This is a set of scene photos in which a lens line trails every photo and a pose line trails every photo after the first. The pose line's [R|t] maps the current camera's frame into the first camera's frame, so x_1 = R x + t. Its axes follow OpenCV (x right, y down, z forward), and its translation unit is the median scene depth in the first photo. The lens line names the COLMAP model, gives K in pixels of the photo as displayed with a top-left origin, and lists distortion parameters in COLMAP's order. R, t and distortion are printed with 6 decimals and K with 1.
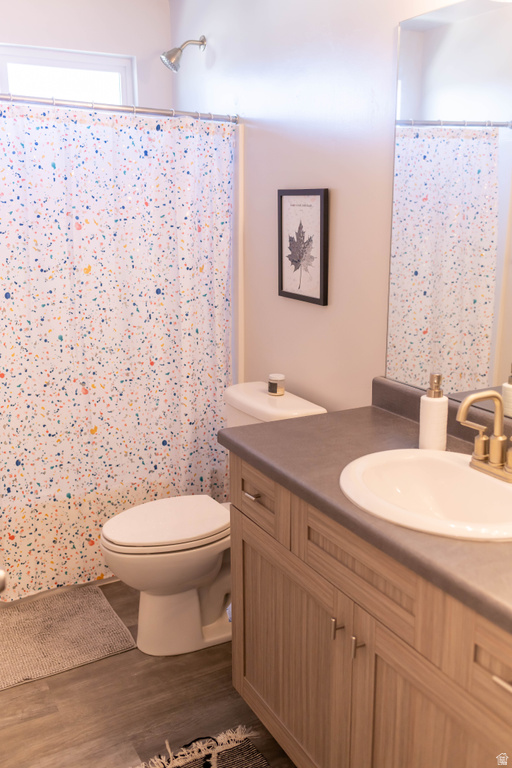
lens RADIAL K [[726.2, 0, 253.2], [0, 726.2, 385.1], [0, 0, 1]] dist [0.004751, -0.001624]
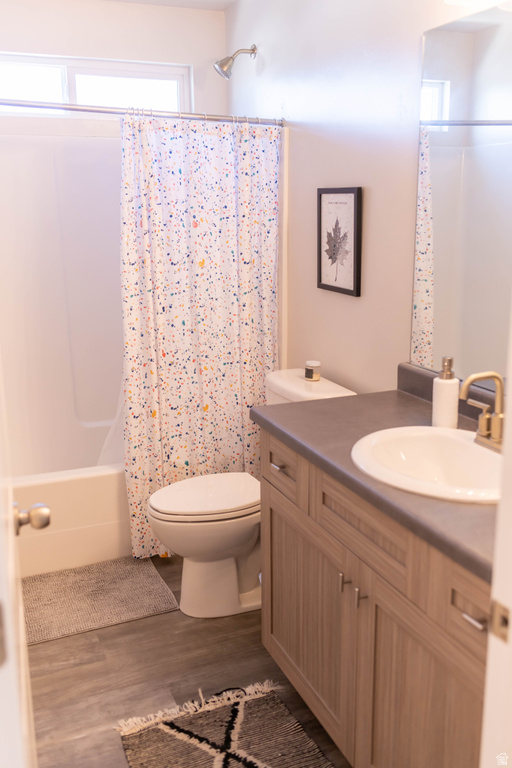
lens RADIAL K [[726.2, 0, 253.2], [0, 726.2, 385.1], [0, 0, 1]] dist [0.004751, -0.001624]
pose [[0.995406, 0.017643, -0.094101, 0.058121], [-0.017542, 0.999844, 0.001901, 0.025393], [0.094120, -0.000242, 0.995561, -0.092952]]
